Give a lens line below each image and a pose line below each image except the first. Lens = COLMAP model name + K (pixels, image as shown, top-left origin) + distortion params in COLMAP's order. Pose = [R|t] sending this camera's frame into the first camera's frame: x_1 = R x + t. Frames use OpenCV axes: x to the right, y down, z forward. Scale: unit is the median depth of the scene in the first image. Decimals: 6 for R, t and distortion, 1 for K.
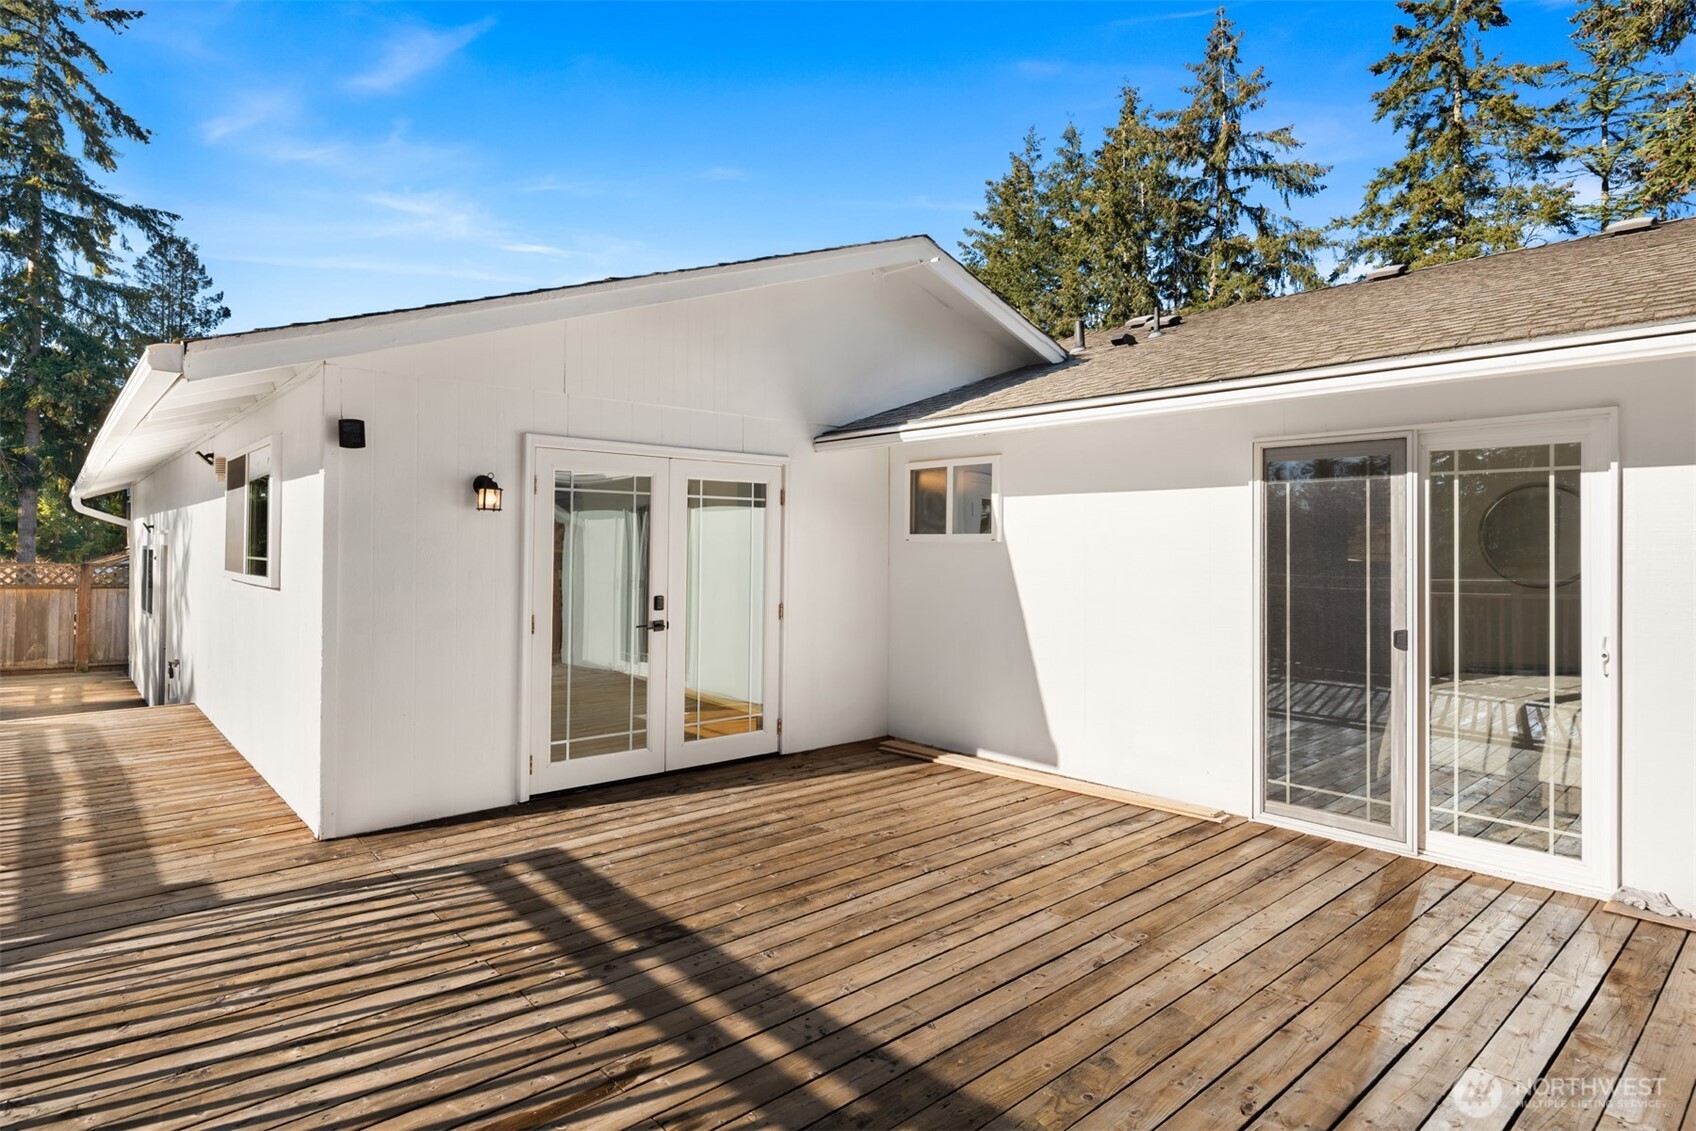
lens RADIAL K [[918.1, 0, 857.7], [0, 918.1, 565.1], [0, 0, 1]] dist [-0.009664, -0.000856]
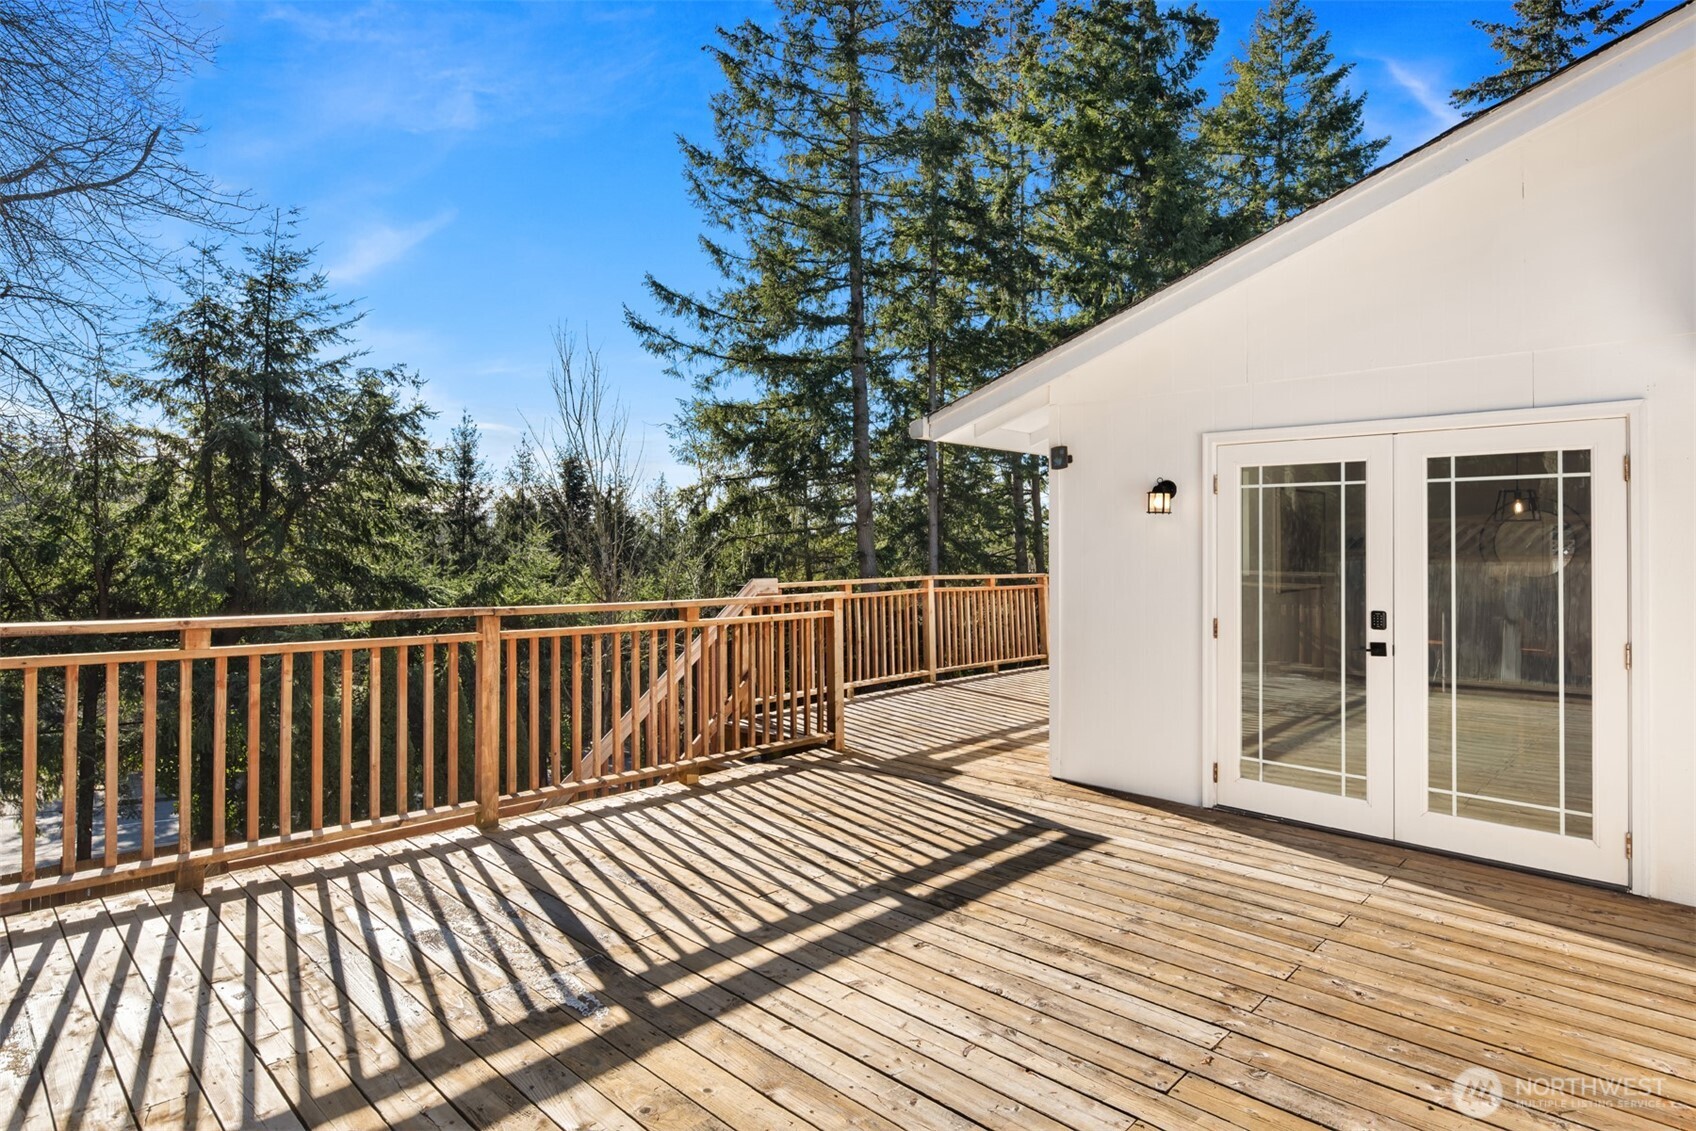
lens RADIAL K [[918.1, 0, 857.7], [0, 918.1, 554.7], [0, 0, 1]] dist [-0.009664, -0.000856]
pose [[0.075691, 0.002998, -0.997127, 0.729562], [-0.027229, 0.999629, 0.000939, -0.004545], [0.996759, 0.027080, 0.075744, 0.678952]]
